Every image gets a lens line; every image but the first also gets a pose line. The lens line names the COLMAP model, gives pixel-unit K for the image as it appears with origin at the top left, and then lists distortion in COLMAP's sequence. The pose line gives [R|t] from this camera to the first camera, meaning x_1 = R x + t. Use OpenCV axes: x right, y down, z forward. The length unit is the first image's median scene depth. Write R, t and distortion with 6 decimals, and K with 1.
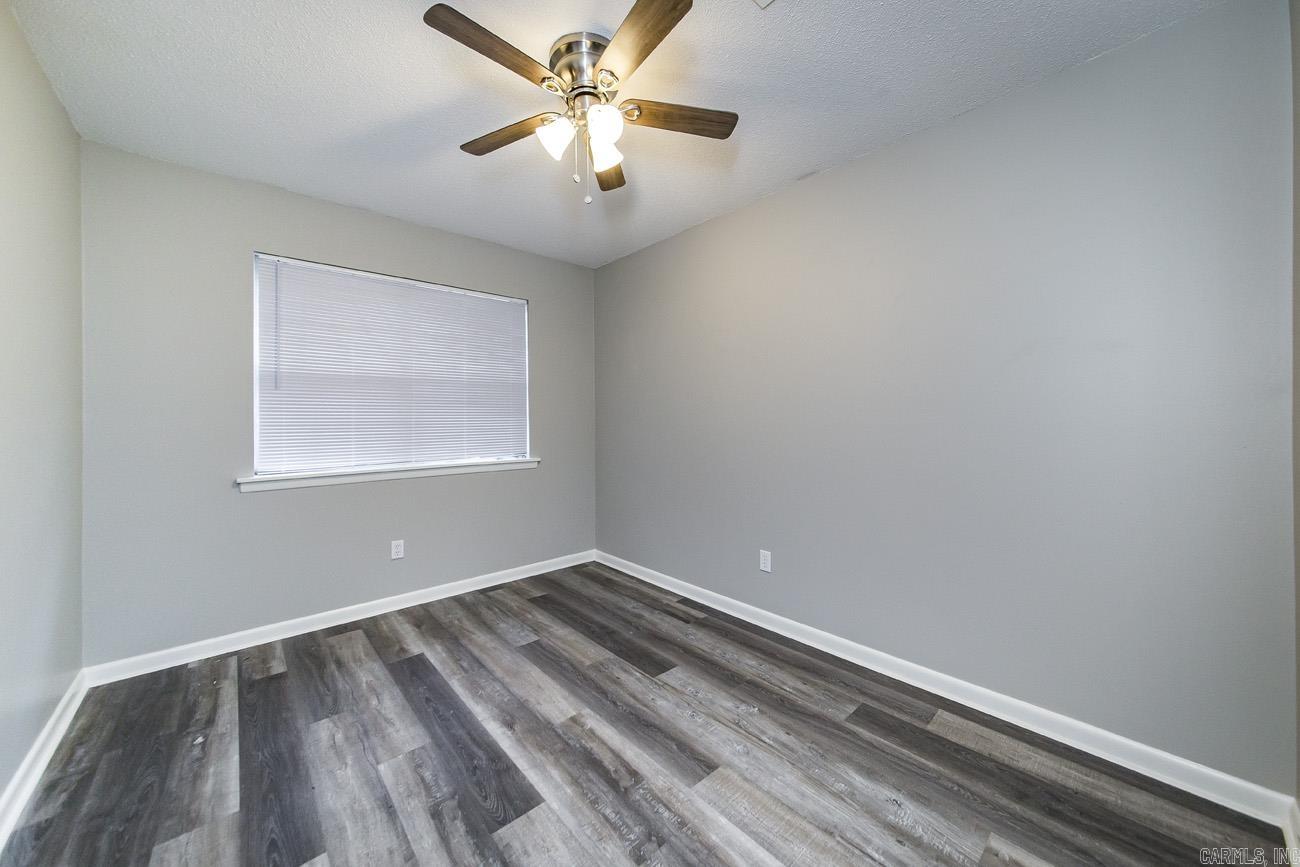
lens RADIAL K [[472.1, 0, 658.5], [0, 472.1, 428.5], [0, 0, 1]] dist [-0.006440, -0.000094]
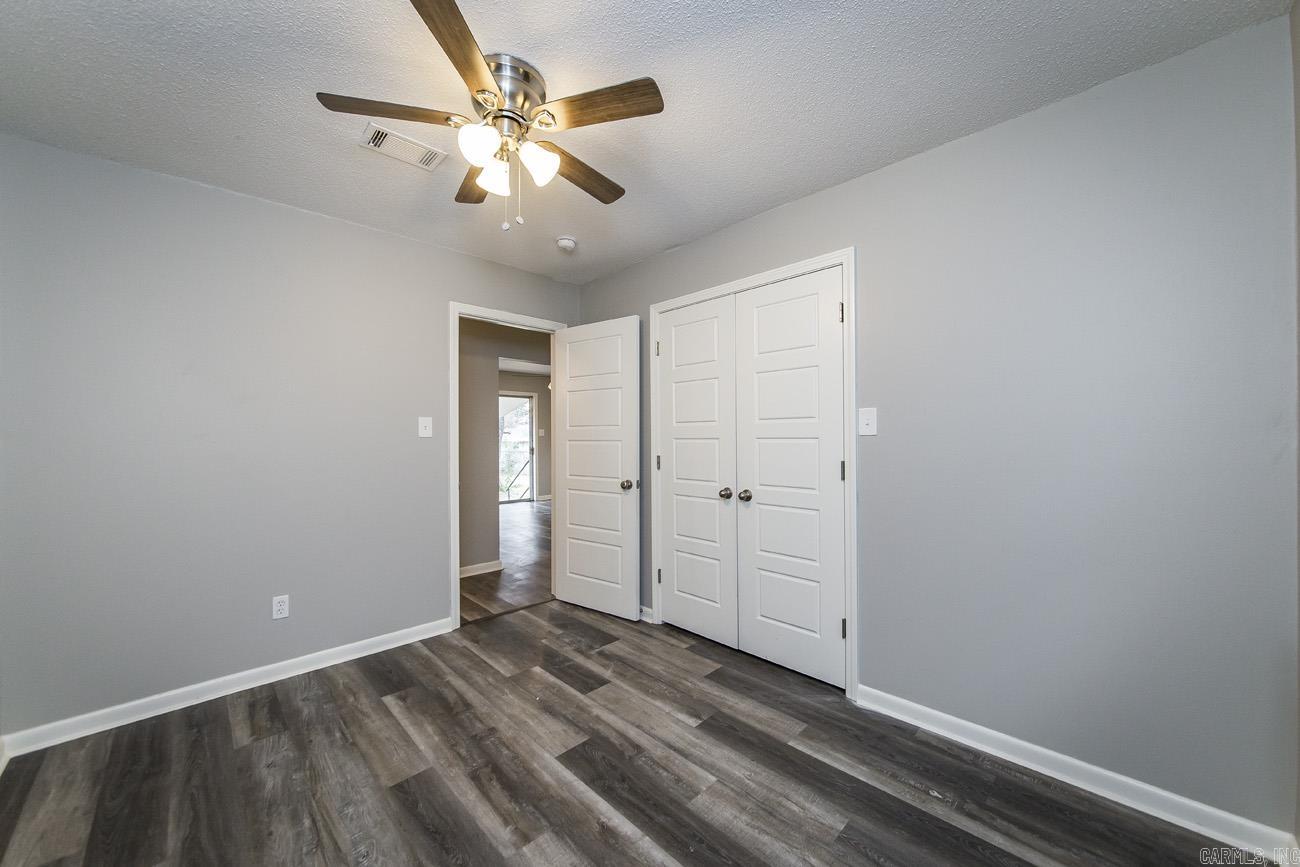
lens RADIAL K [[472.1, 0, 658.5], [0, 472.1, 428.5], [0, 0, 1]] dist [-0.006440, -0.000094]
pose [[-0.999027, 0.012058, -0.042429, -0.429935], [0.011924, 0.999923, 0.003411, -0.077043], [0.042467, 0.002902, -0.999094, 2.050386]]
